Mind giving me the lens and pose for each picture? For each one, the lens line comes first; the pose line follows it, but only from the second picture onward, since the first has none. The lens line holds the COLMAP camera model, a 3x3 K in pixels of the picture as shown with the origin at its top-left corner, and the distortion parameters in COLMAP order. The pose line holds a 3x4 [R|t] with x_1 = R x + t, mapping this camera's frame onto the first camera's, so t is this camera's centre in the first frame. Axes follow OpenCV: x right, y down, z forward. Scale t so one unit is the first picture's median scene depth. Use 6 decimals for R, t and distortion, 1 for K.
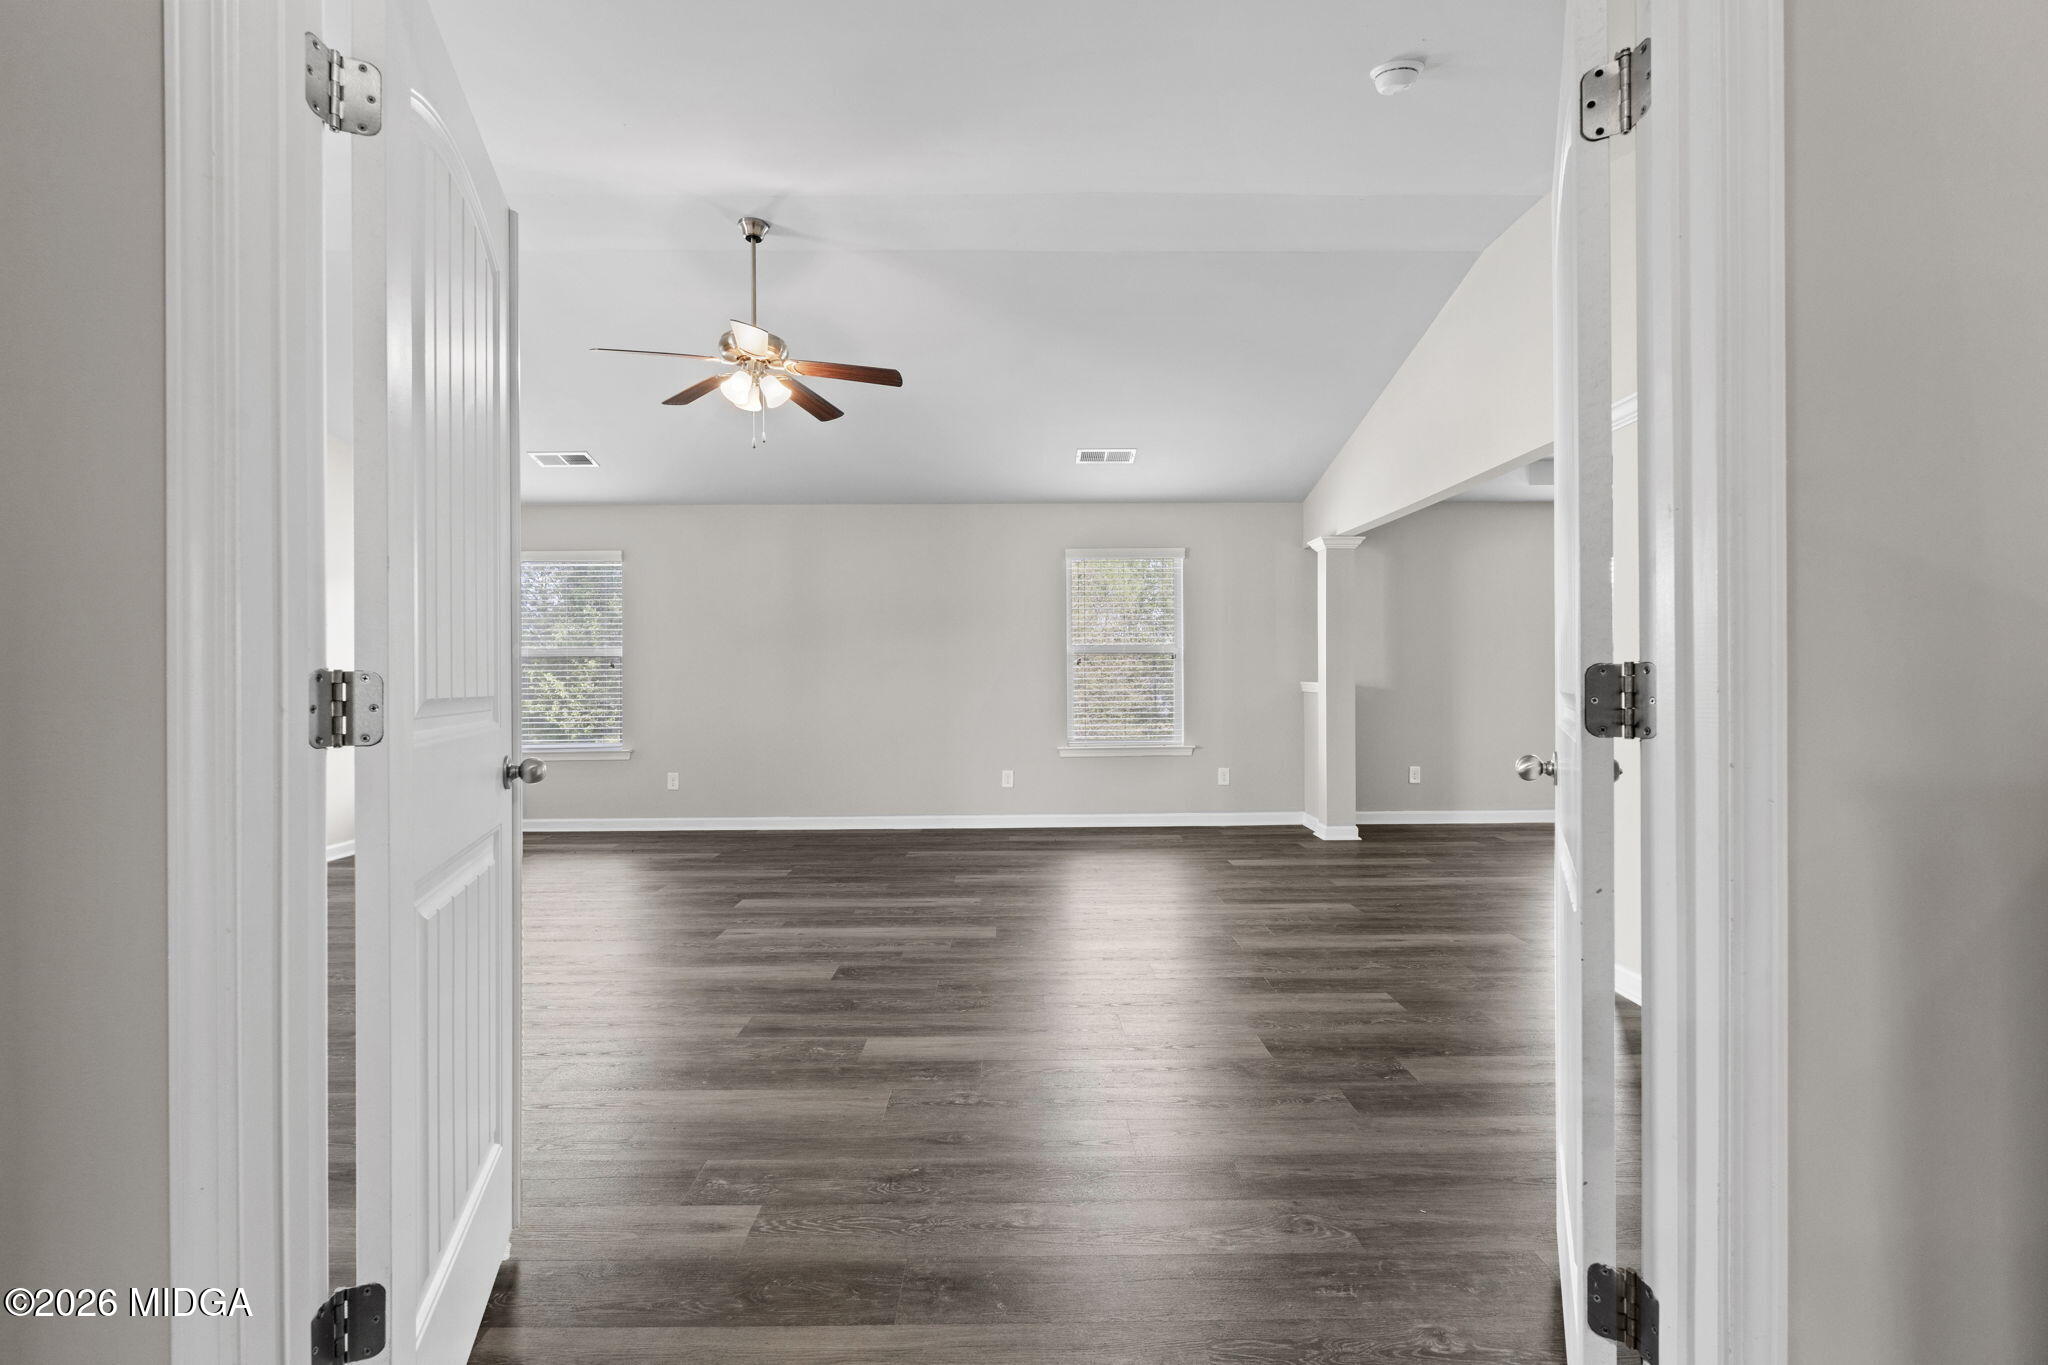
lens RADIAL K [[905.0, 0, 1021.4], [0, 905.0, 677.3], [0, 0, 1]] dist [-0.004851, 0.000726]
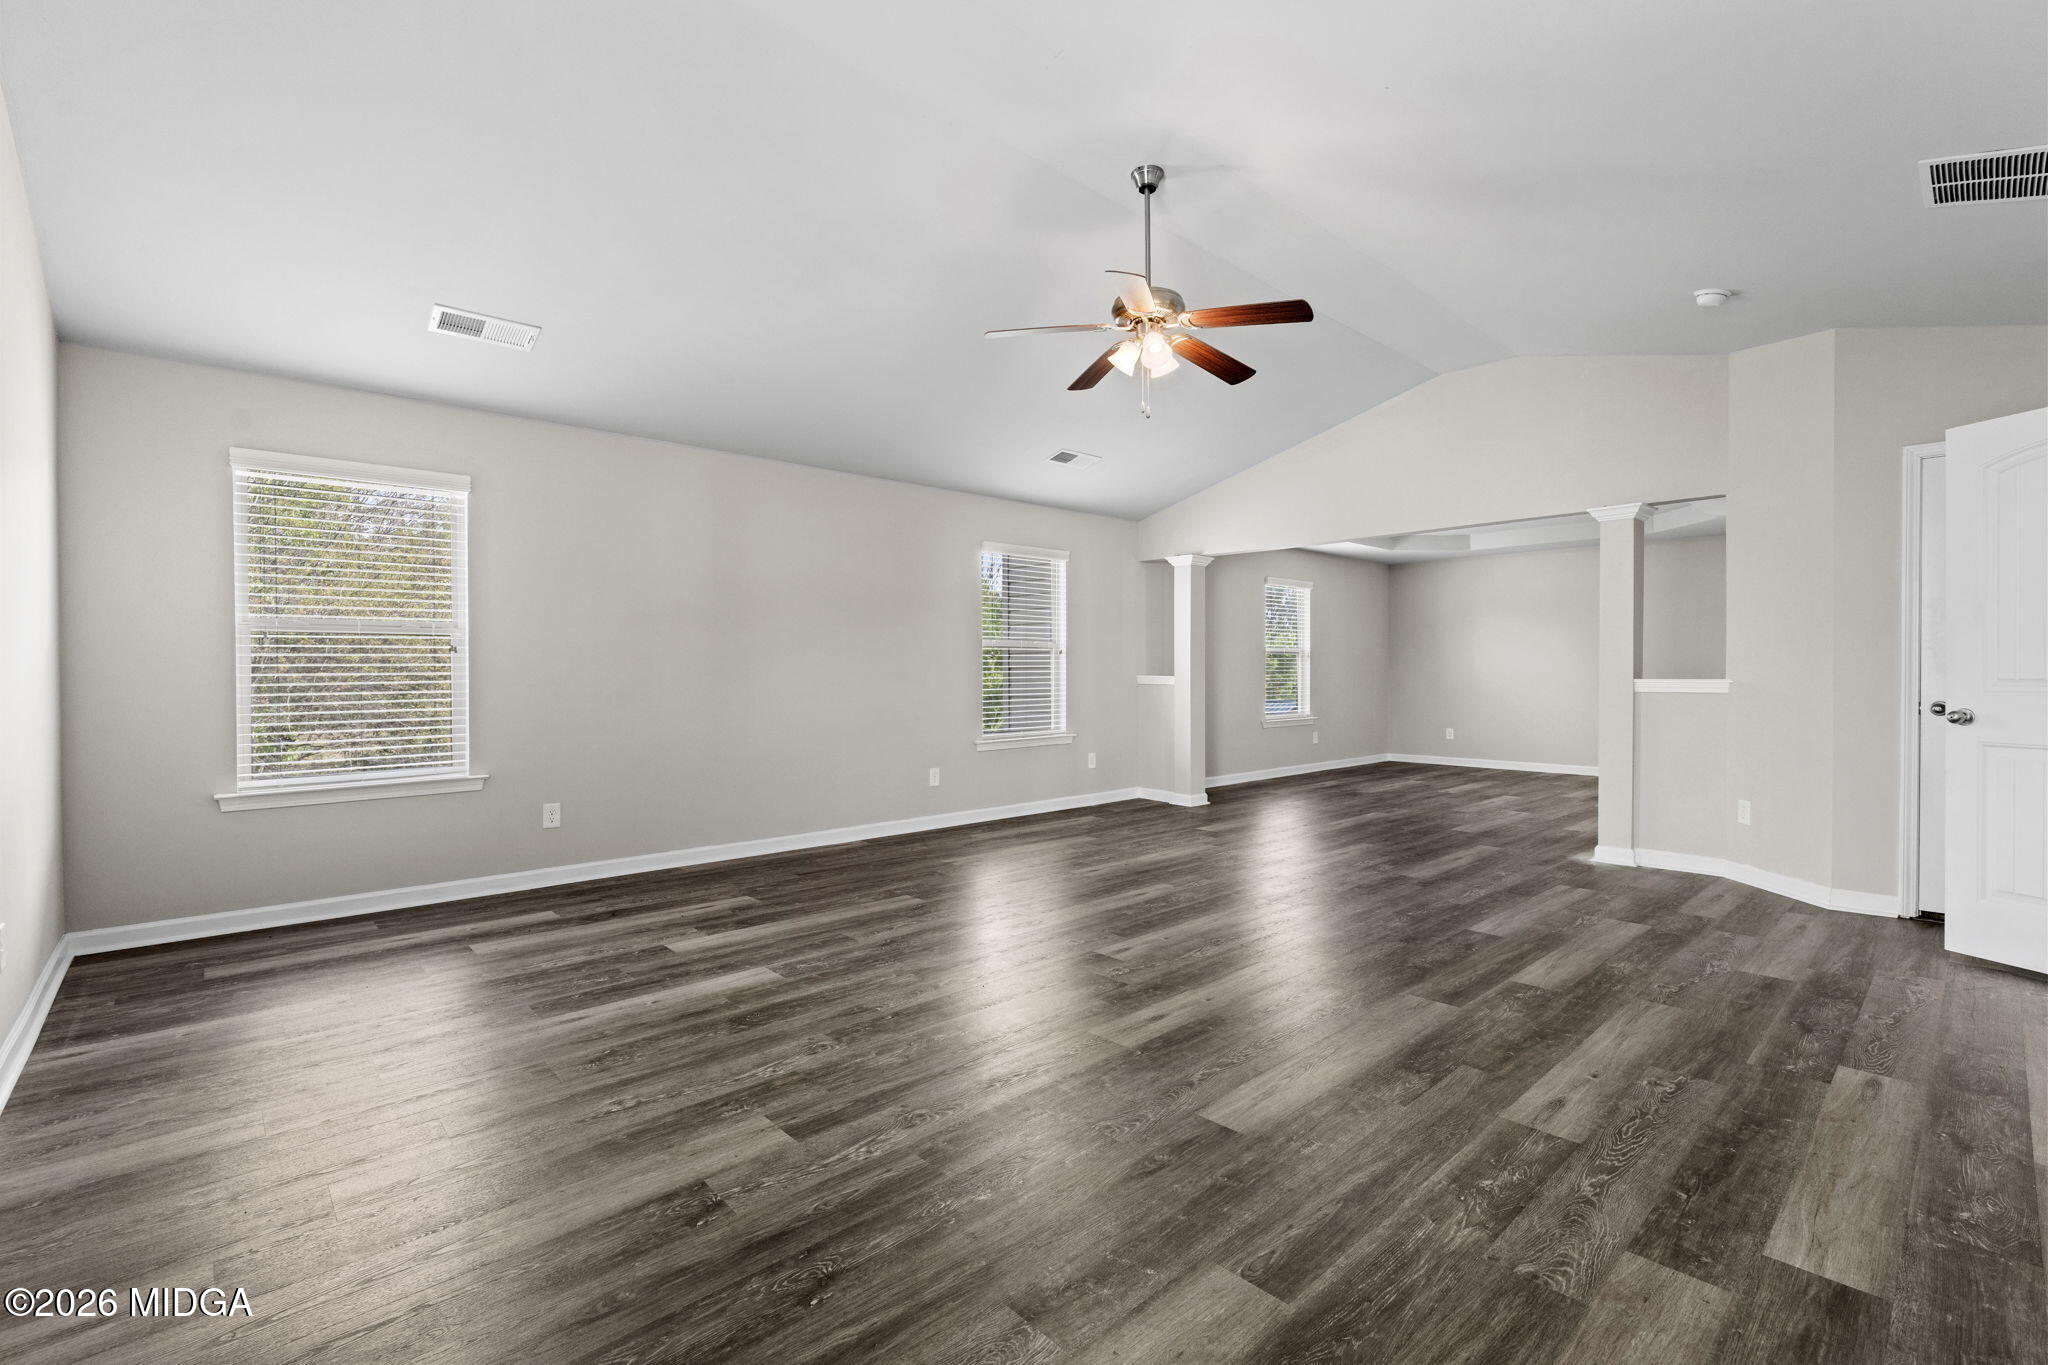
lens RADIAL K [[905.0, 0, 1012.1], [0, 905.0, 684.5], [0, 0, 1]] dist [-0.004851, 0.000726]
pose [[0.738539, -0.004578, 0.674196, -1.190822], [-0.002580, 0.999950, 0.009615, 0.009832], [-0.674206, -0.008841, 0.738490, 0.487279]]
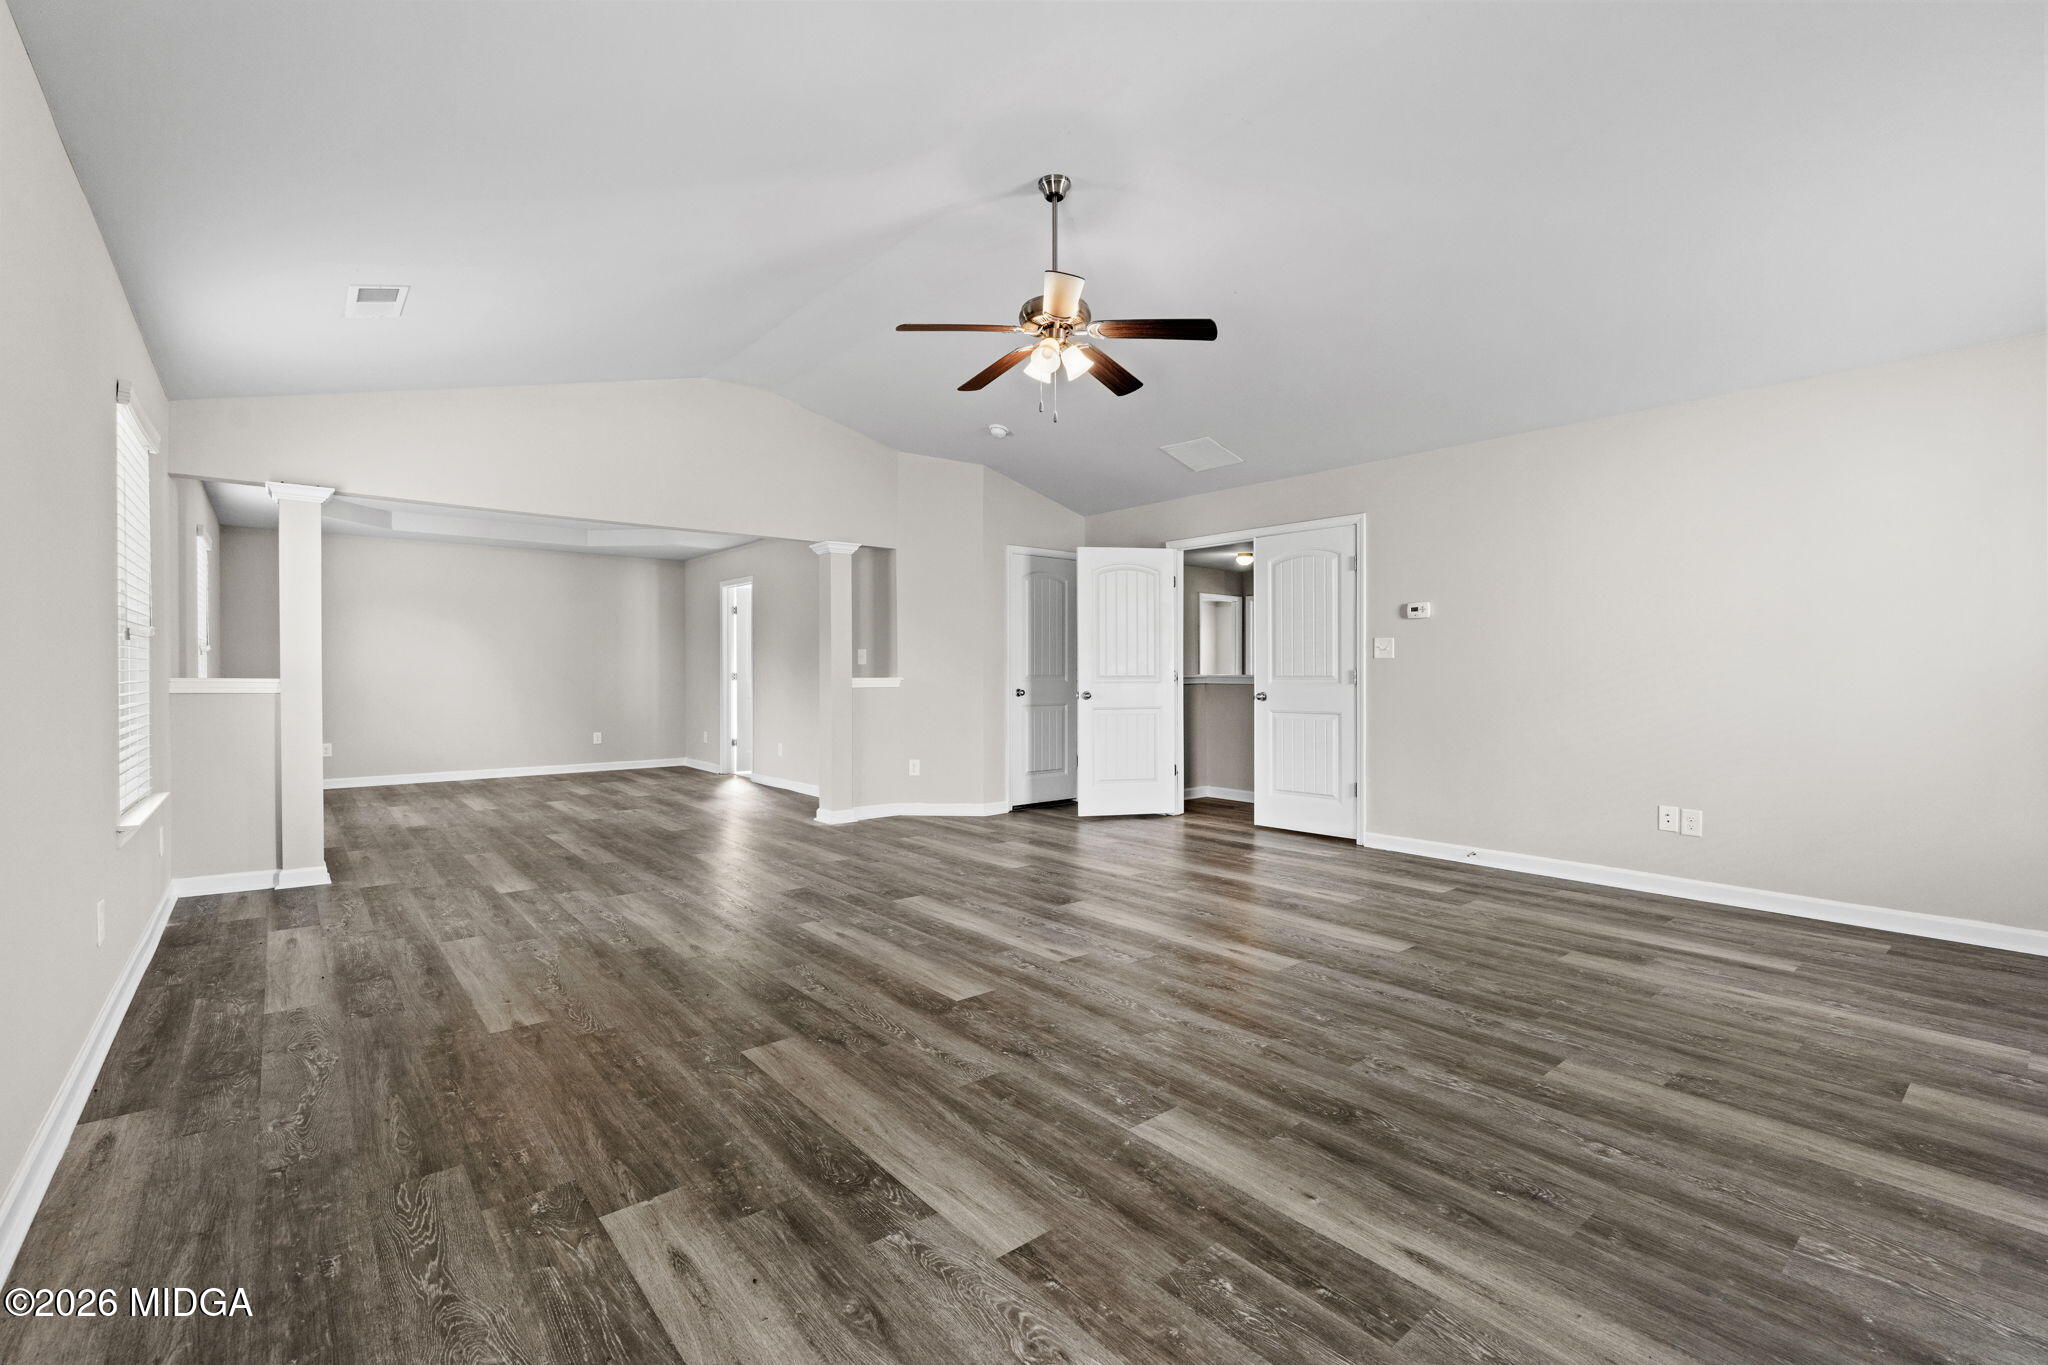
lens RADIAL K [[905.0, 0, 1043.0], [0, 905.0, 676.2], [0, 0, 1]] dist [-0.004851, 0.000726]
pose [[-0.654113, 0.002259, 0.756393, -1.164868], [0.002804, 0.999996, -0.000562, 0.012470], [-0.756391, 0.001754, -0.654117, 1.904293]]
